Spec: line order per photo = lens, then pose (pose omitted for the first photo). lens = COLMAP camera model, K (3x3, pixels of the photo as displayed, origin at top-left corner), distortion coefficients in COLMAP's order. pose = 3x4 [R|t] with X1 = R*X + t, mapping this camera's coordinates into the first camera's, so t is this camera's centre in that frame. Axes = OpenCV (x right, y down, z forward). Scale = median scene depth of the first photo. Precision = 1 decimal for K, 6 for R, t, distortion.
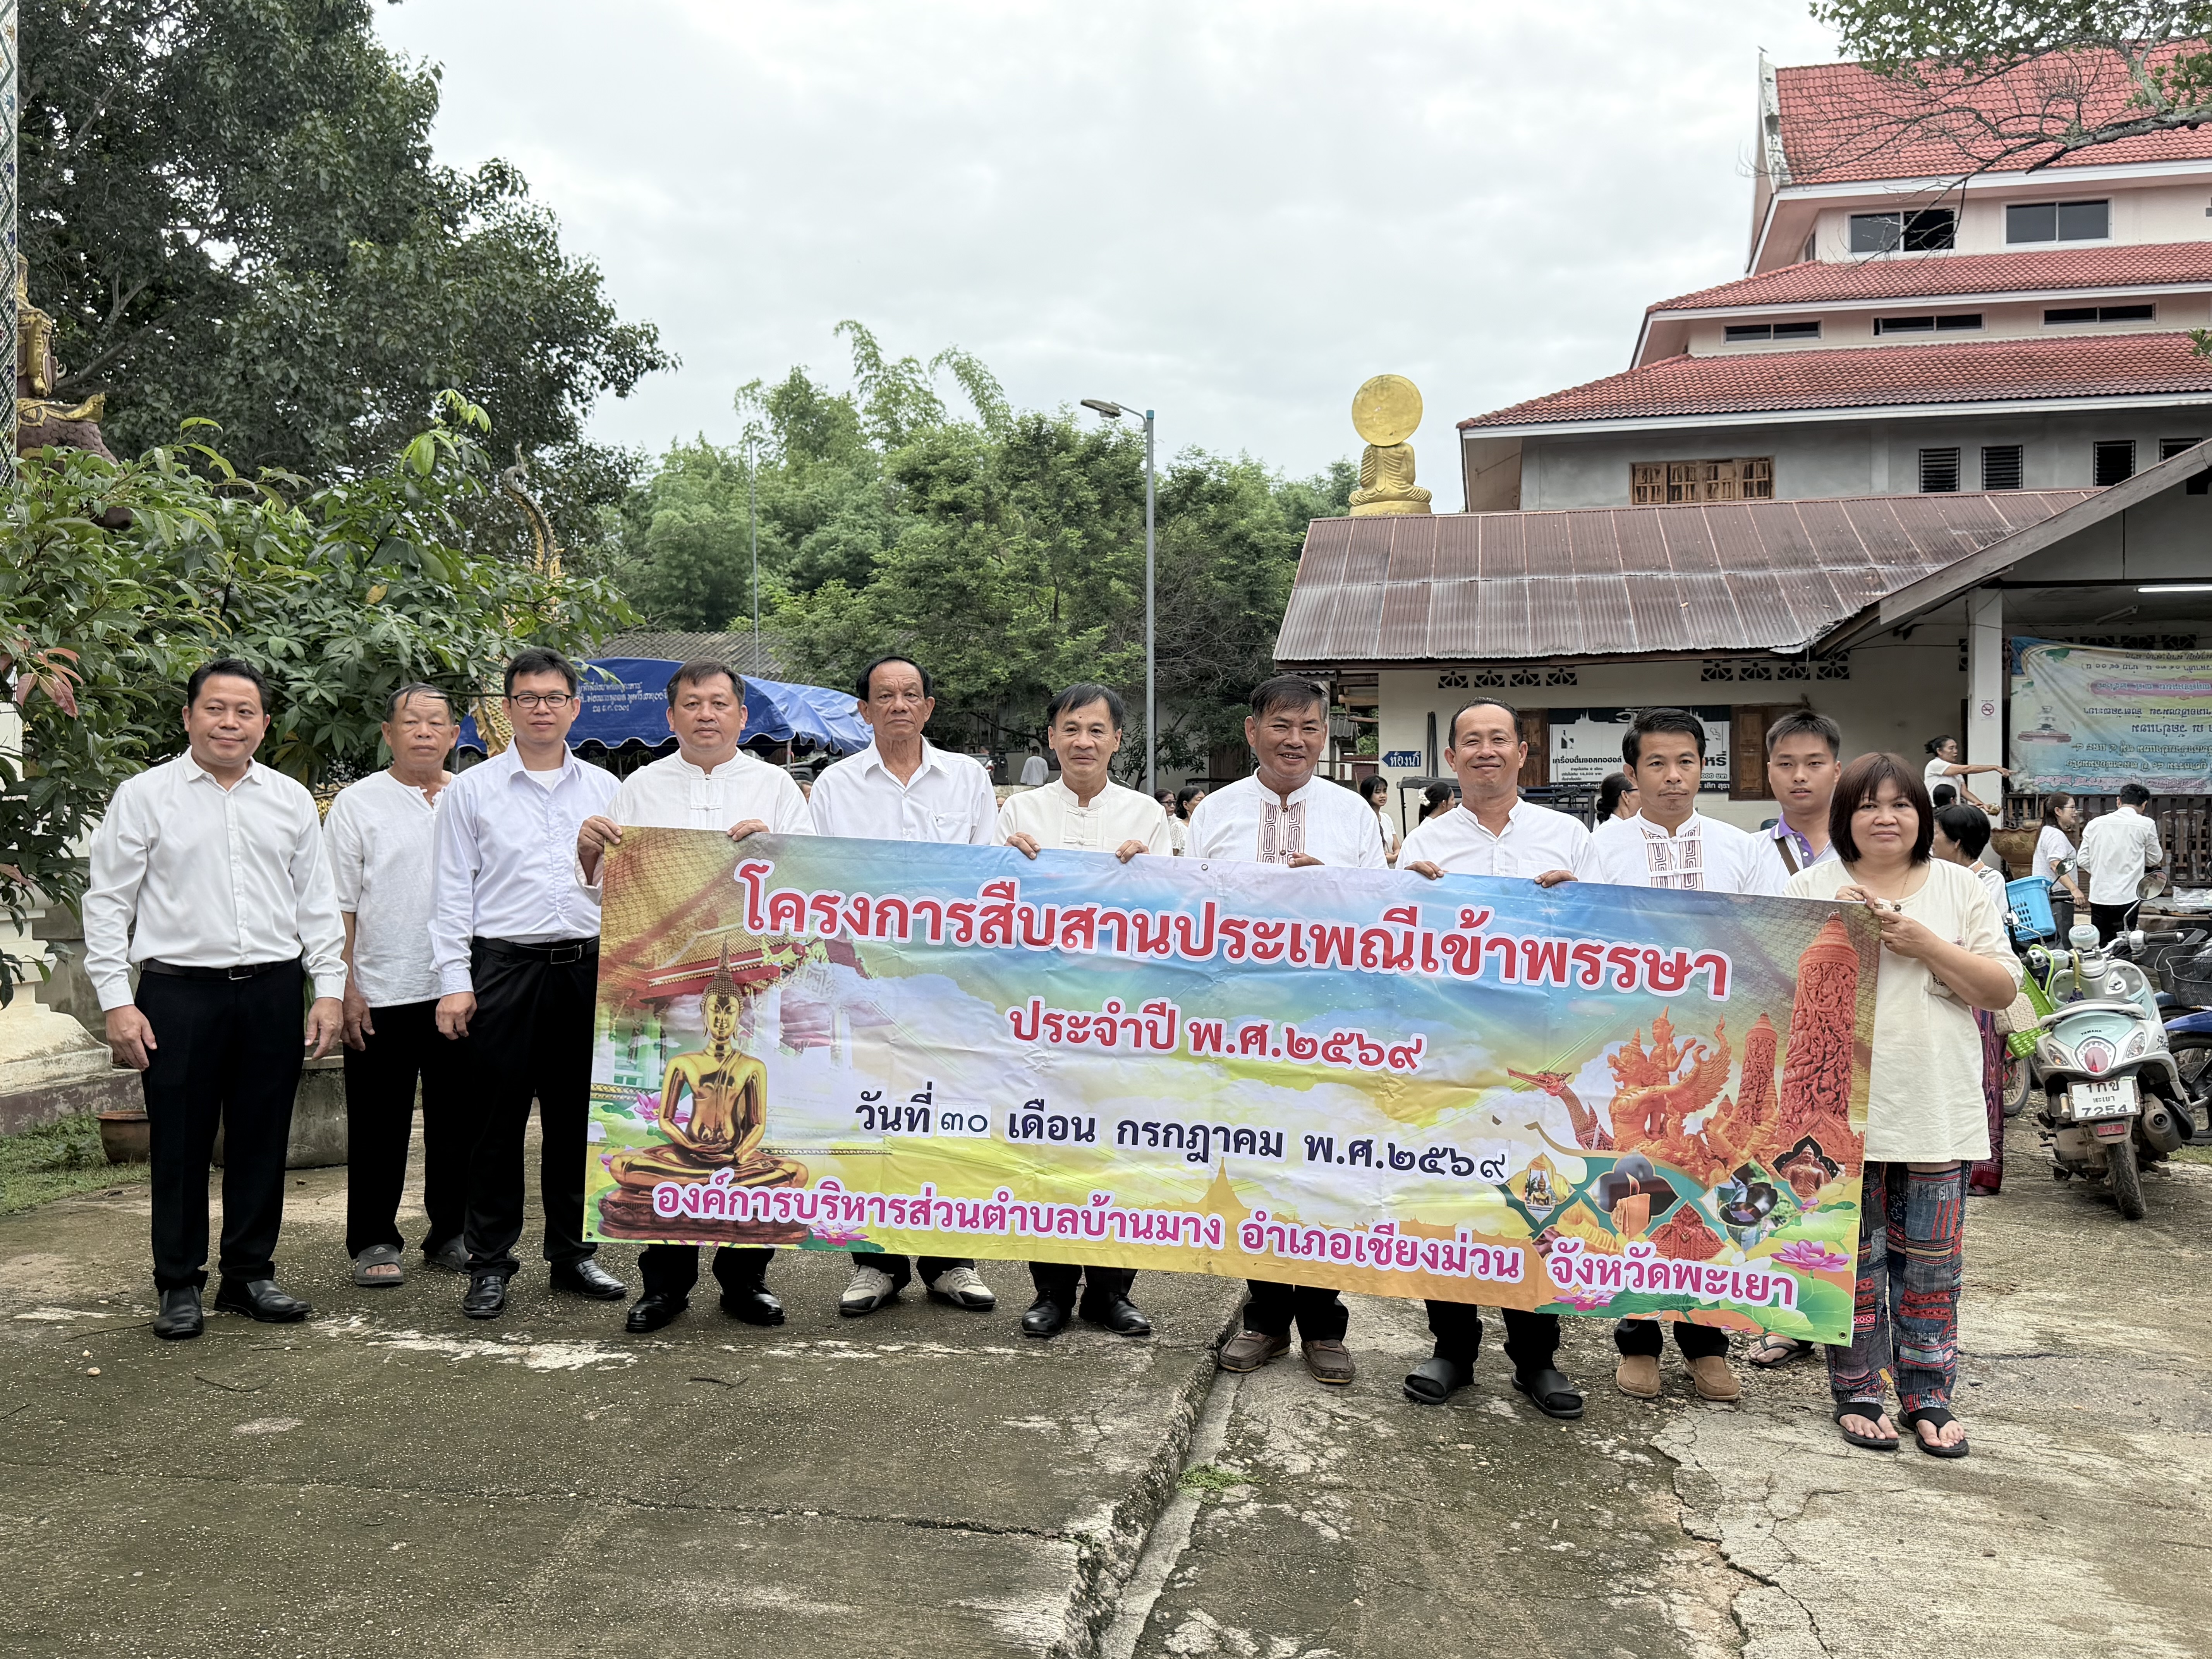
lens RADIAL K [[1936.8, 0, 1105.8], [0, 1936.8, 758.1], [0, 0, 1]] dist [0.238671, -0.393921]
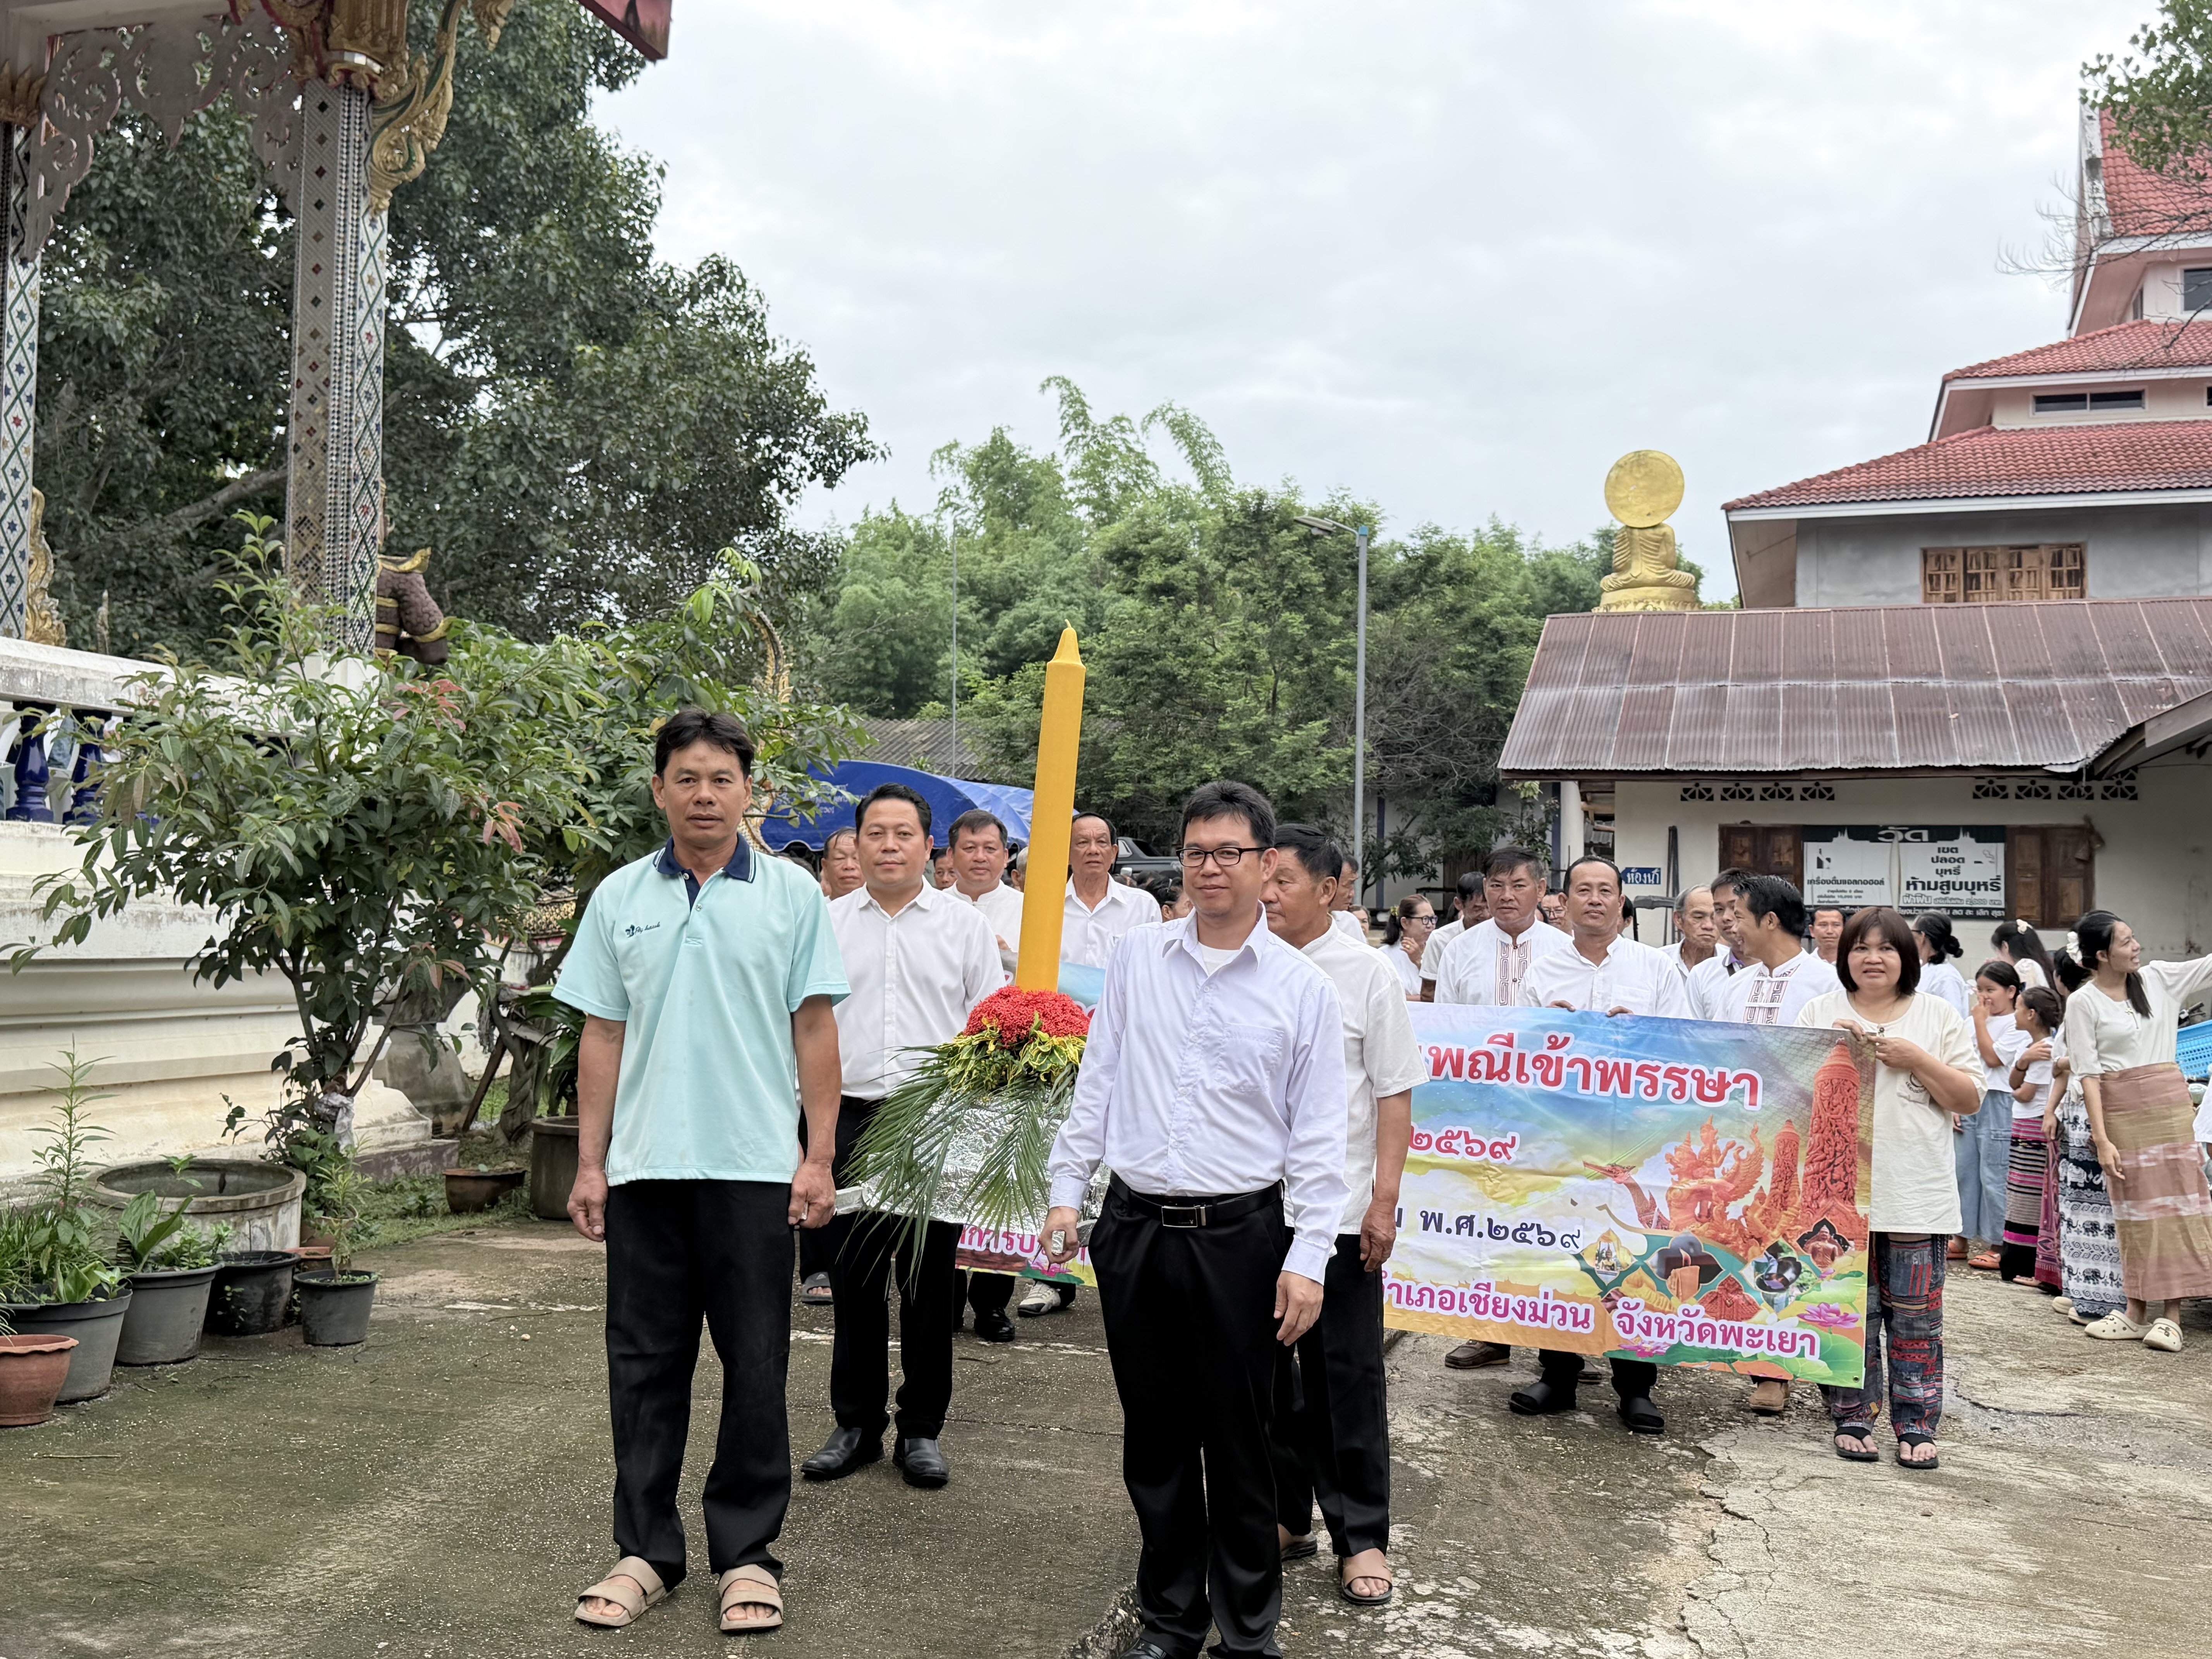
lens RADIAL K [[2259.6, 0, 1106.0], [0, 2259.6, 829.5], [0, 0, 1]] dist [0.204867, -0.444551]
pose [[0.994454, 0.018029, -0.103619, 0.011477], [-0.019005, 0.999784, -0.008437, -0.008014], [0.103445, 0.010359, 0.994581, -0.110509]]
